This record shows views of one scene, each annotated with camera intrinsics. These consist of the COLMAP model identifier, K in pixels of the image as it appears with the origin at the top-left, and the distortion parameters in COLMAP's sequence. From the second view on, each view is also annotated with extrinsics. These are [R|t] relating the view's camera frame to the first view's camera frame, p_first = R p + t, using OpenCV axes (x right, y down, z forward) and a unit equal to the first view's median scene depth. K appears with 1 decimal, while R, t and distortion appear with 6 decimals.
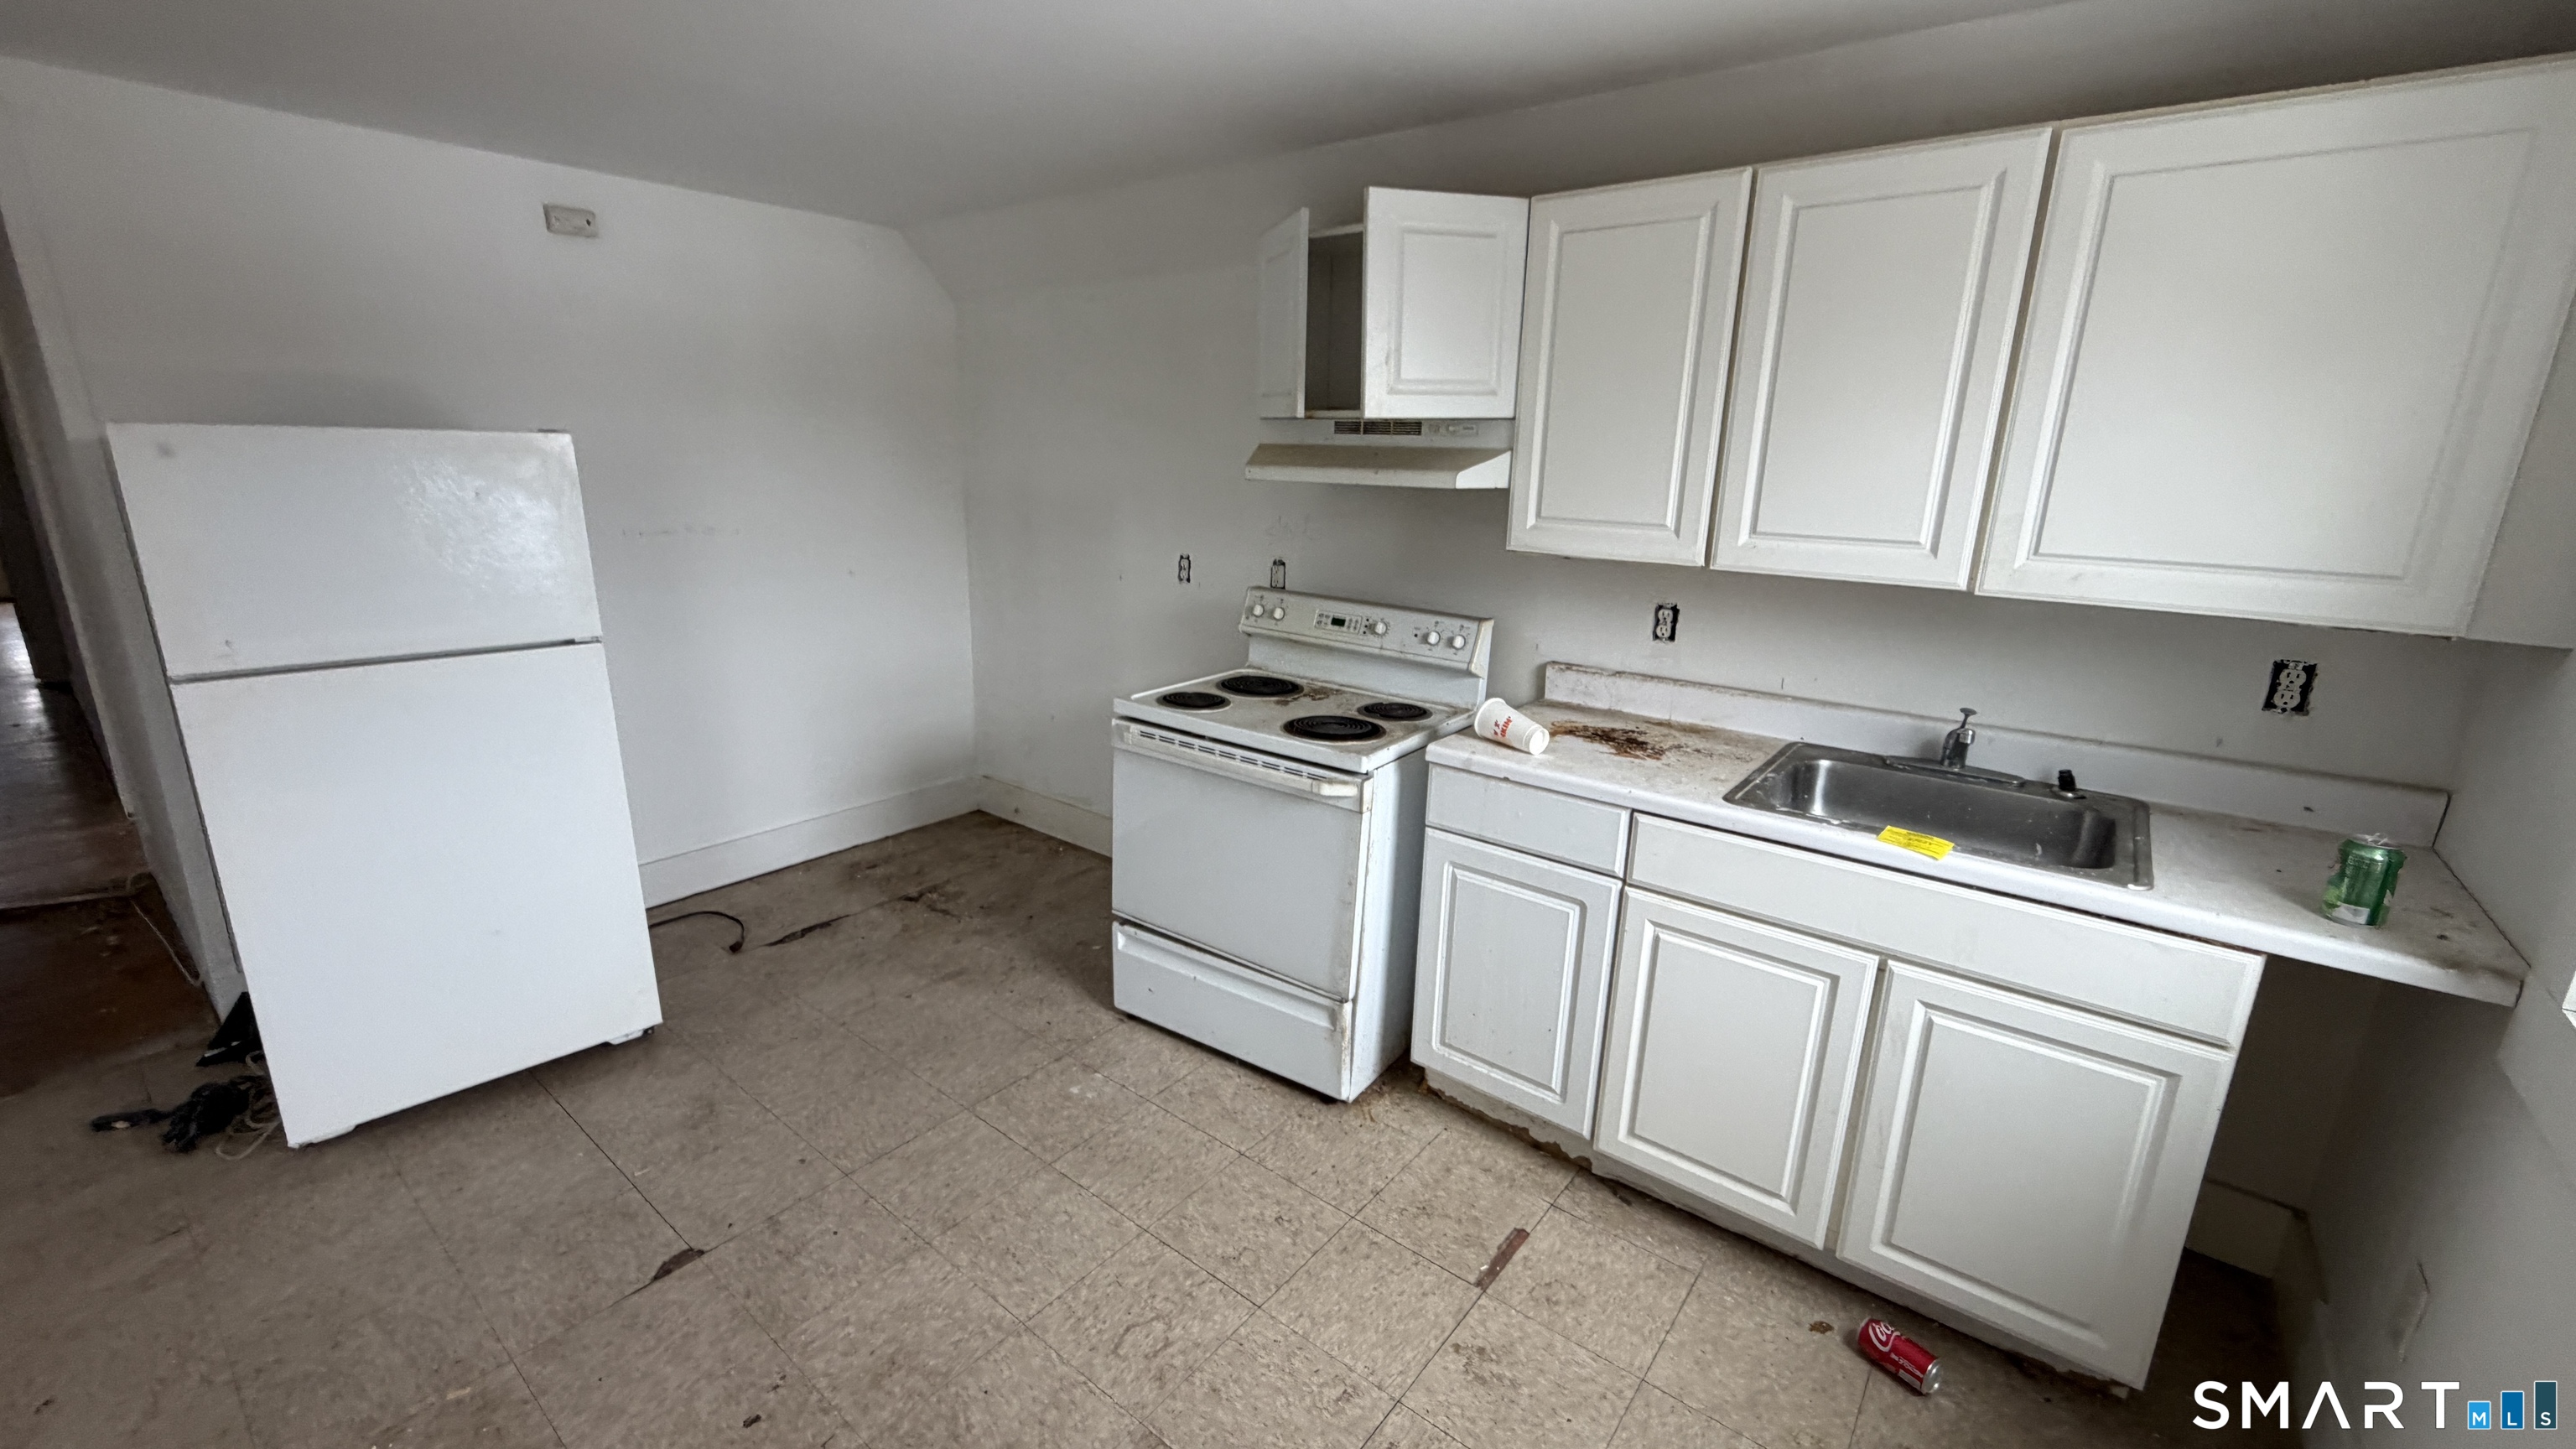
lens RADIAL K [[1034.3, 0, 1283.1], [0, 1034.3, 725.7], [0, 0, 1]] dist [0.001562, -0.000246]
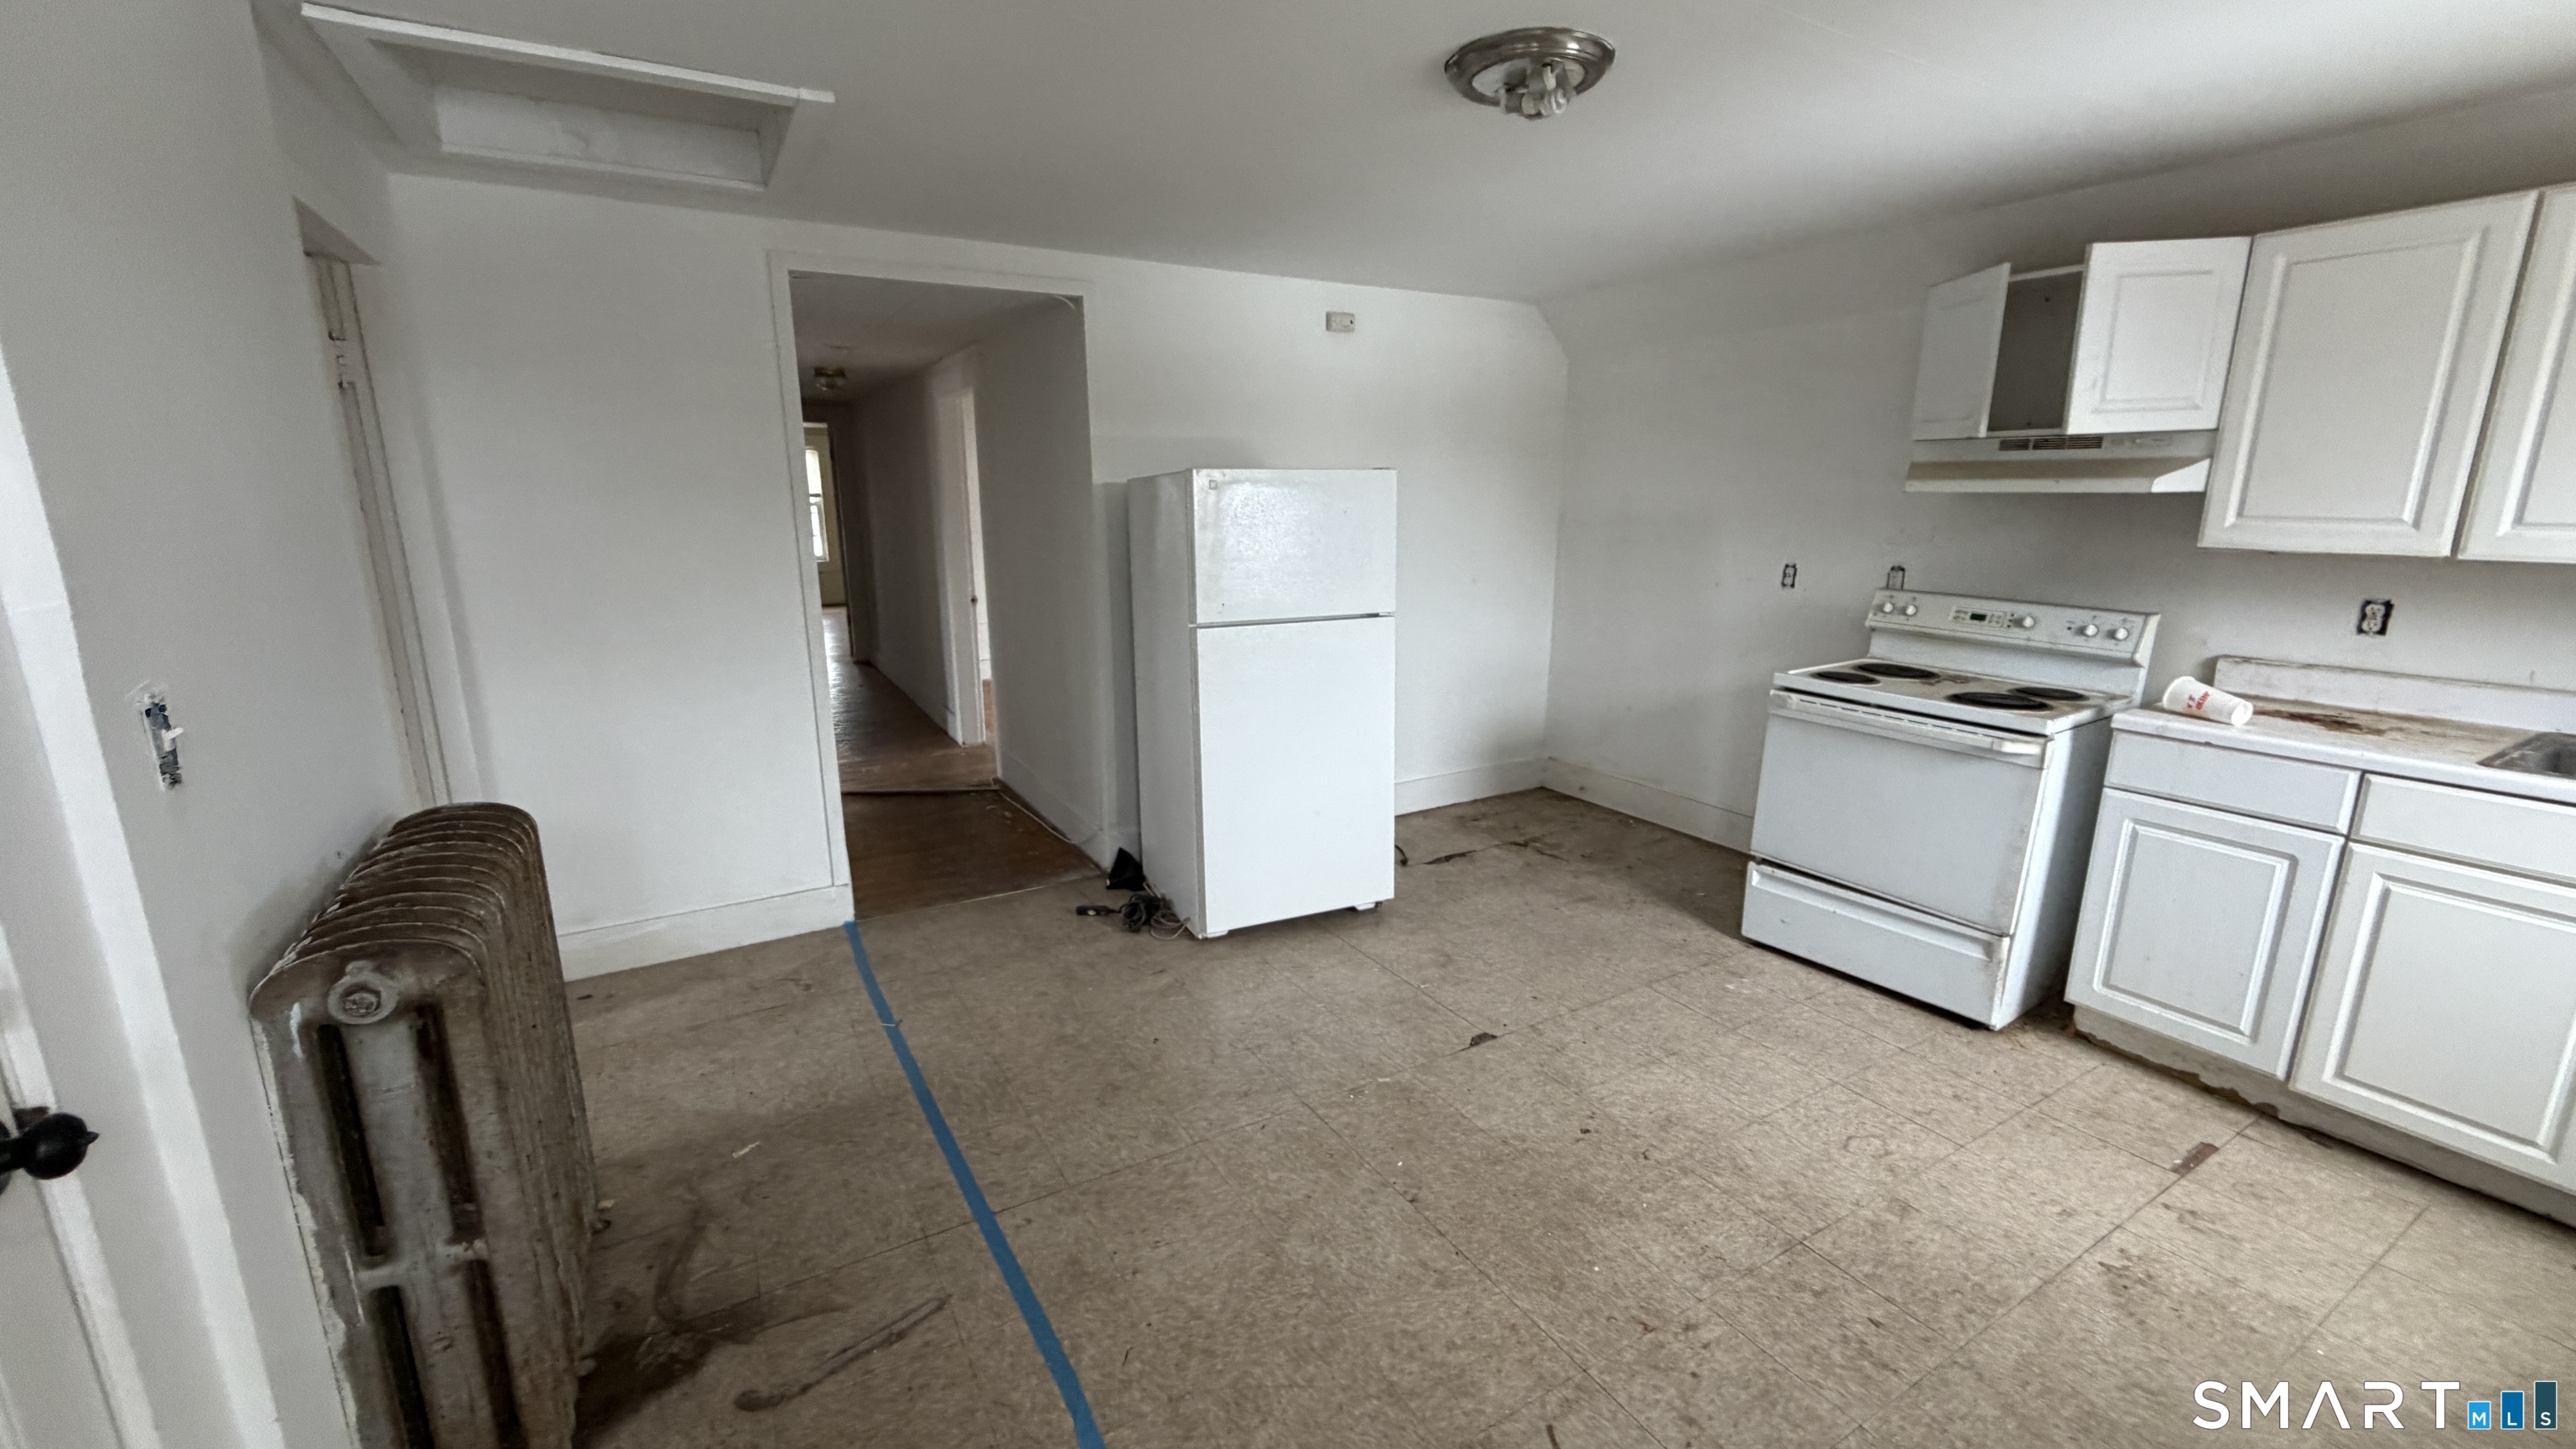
lens RADIAL K [[1034.3, 0, 1288.0], [0, 1034.3, 721.5], [0, 0, 1]] dist [0.001562, -0.000246]
pose [[0.933142, 0.054306, -0.355383, -0.285902], [-0.068466, 0.997278, -0.027379, 0.112910], [0.352929, 0.049880, 0.934320, -0.369641]]
